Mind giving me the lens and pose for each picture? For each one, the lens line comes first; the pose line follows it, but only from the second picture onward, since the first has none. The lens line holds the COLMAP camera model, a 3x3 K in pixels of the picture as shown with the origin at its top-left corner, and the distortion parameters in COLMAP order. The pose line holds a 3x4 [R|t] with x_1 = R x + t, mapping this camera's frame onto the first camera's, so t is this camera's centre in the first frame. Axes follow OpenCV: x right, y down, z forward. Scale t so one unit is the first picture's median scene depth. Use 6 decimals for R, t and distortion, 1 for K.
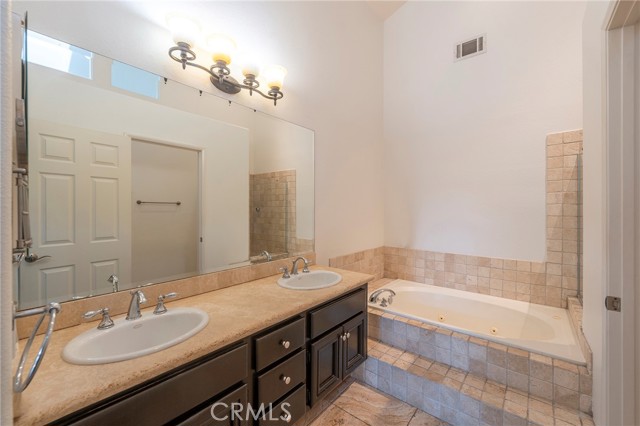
lens RADIAL K [[261.7, 0, 315.7], [0, 261.7, 210.9], [0, 0, 1]] dist [0.000601, -0.001738]
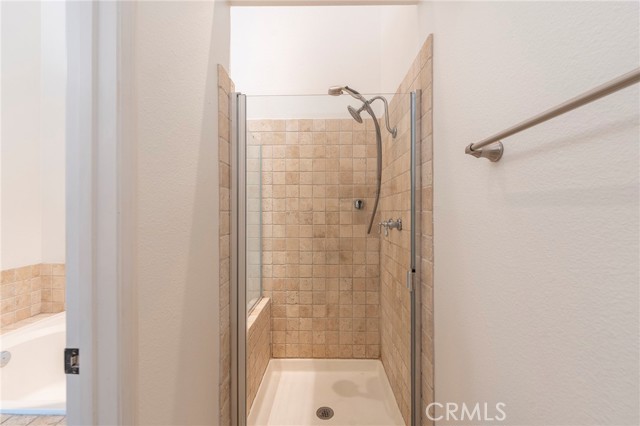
lens RADIAL K [[261.7, 0, 330.3], [0, 261.7, 216.4], [0, 0, 1]] dist [0.000601, -0.001738]
pose [[0.753833, -0.006988, 0.657029, 0.532884], [0.001994, 0.999963, 0.008347, 0.028801], [-0.657063, -0.004982, 0.753819, 0.119678]]
